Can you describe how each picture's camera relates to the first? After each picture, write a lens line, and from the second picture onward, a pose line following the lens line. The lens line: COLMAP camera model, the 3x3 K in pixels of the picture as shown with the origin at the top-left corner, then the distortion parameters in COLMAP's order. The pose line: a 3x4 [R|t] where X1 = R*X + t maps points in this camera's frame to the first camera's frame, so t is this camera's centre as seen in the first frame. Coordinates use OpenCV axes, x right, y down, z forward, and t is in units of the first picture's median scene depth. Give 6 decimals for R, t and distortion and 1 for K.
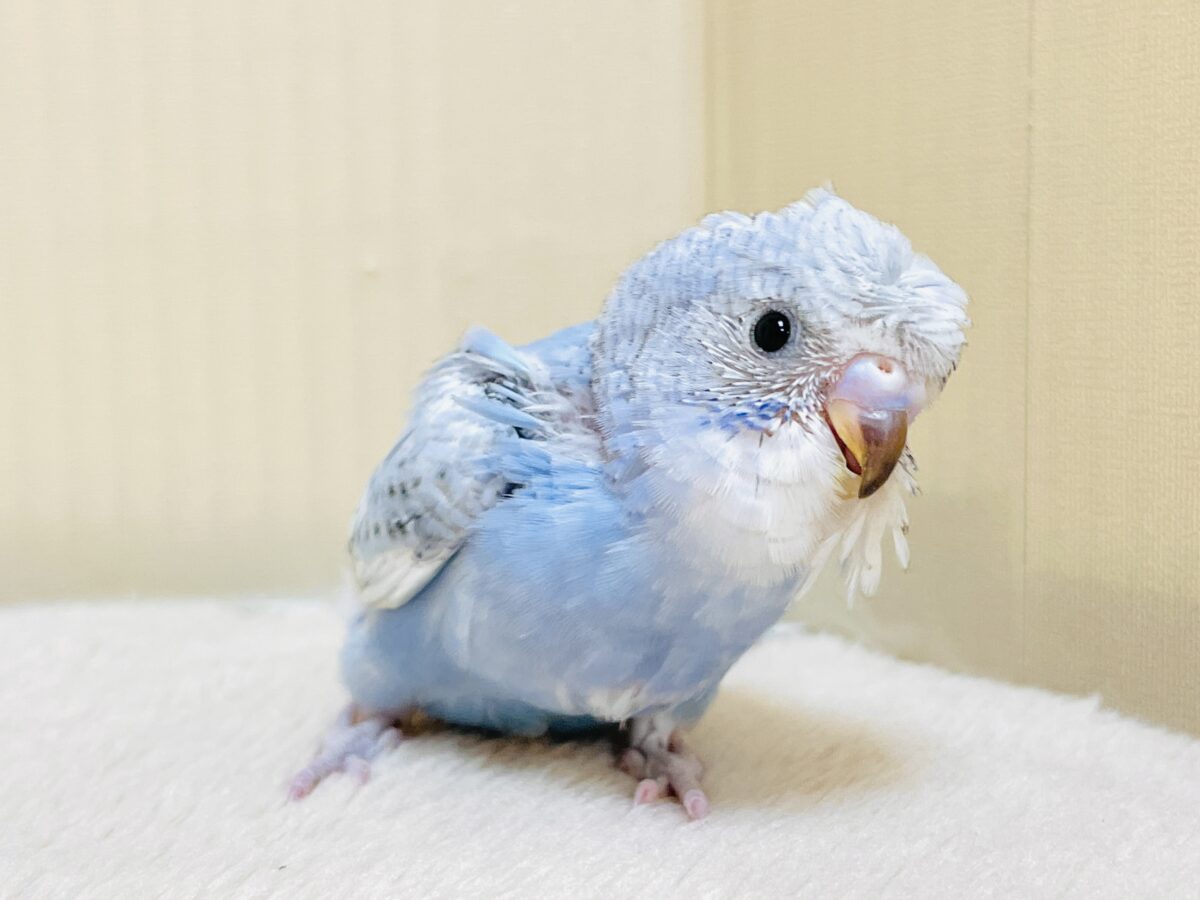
lens RADIAL K [[2103.3, 0, 598.6], [0, 2103.3, 457.9], [0, 0, 1]] dist [0.166058, 0.000000]
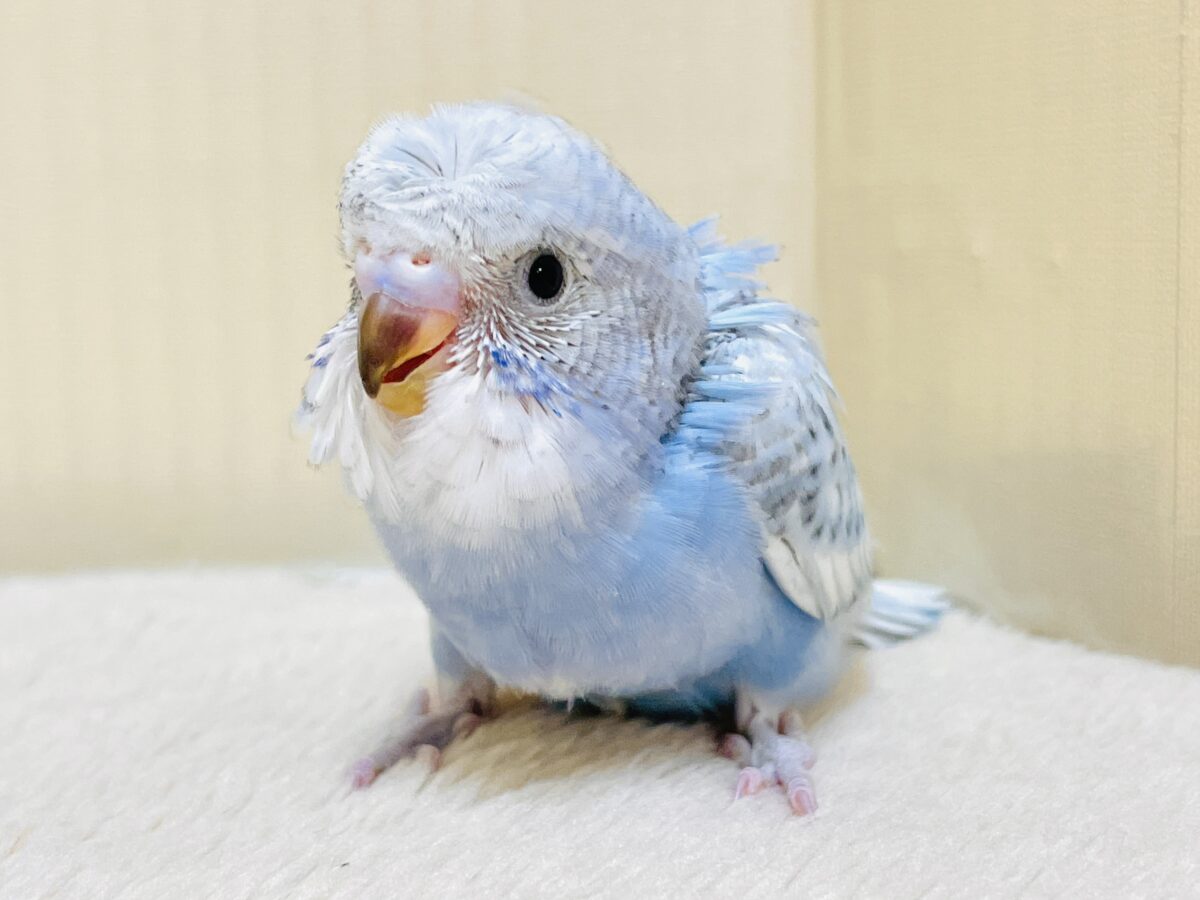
lens RADIAL K [[2103.3, 0, 608.7], [0, 2103.3, 437.2], [0, 0, 1]] dist [0.166058, 0.000000]
pose [[0.999019, -0.002890, -0.044186, 0.002801], [0.002956, 0.999995, 0.001423, 0.010591], [0.044181, -0.001552, 0.999022, 0.104101]]
